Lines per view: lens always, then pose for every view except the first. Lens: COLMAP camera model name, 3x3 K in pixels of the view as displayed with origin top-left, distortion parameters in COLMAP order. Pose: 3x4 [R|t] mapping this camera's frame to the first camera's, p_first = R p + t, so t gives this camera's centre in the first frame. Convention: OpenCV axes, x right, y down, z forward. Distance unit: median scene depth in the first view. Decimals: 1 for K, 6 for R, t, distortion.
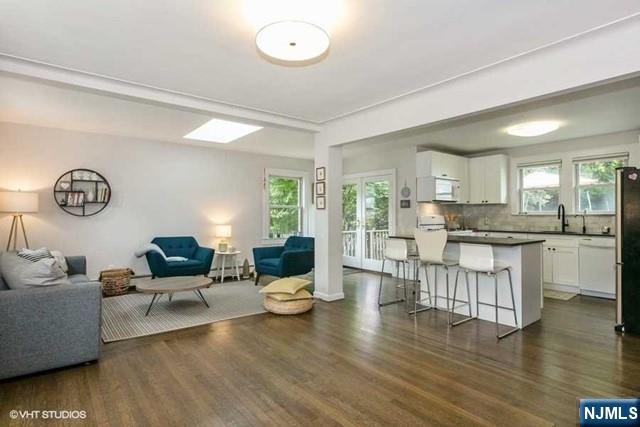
lens RADIAL K [[342.9, 0, 320.0], [0, 342.9, 213.5], [0, 0, 1]] dist [0.003872, 0.000561]
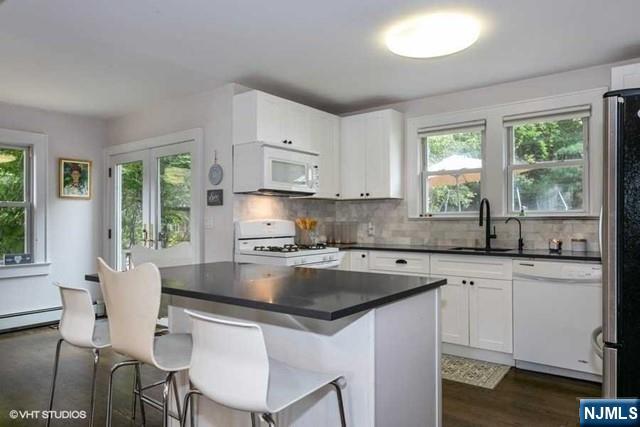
lens RADIAL K [[433.2, 0, 322.3], [0, 433.2, 227.5], [0, 0, 1]] dist [0.000731, 0.000411]
pose [[0.970083, -0.009241, 0.242596, 0.253201], [0.003933, 0.999742, 0.022356, 0.002465], [-0.242740, -0.020733, 0.969870, 0.350656]]
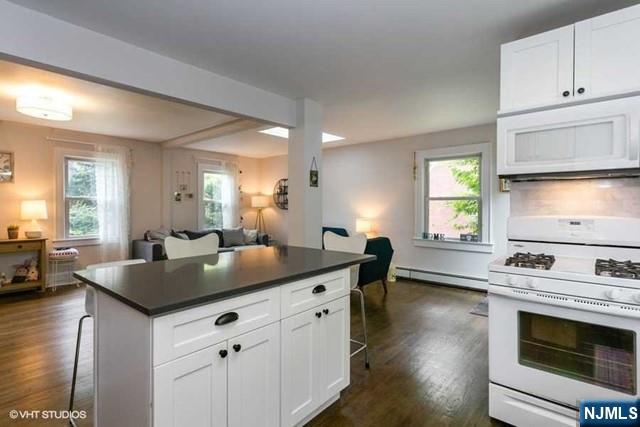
lens RADIAL K [[317.5, 0, 320.0], [0, 317.5, 213.5], [0, 0, 1]] dist [0.002949, 0.000813]
pose [[0.199671, 0.022585, -0.979603, 0.623223], [0.000189, 0.999733, 0.023088, -0.005725], [0.979863, -0.004795, 0.199614, 0.720784]]
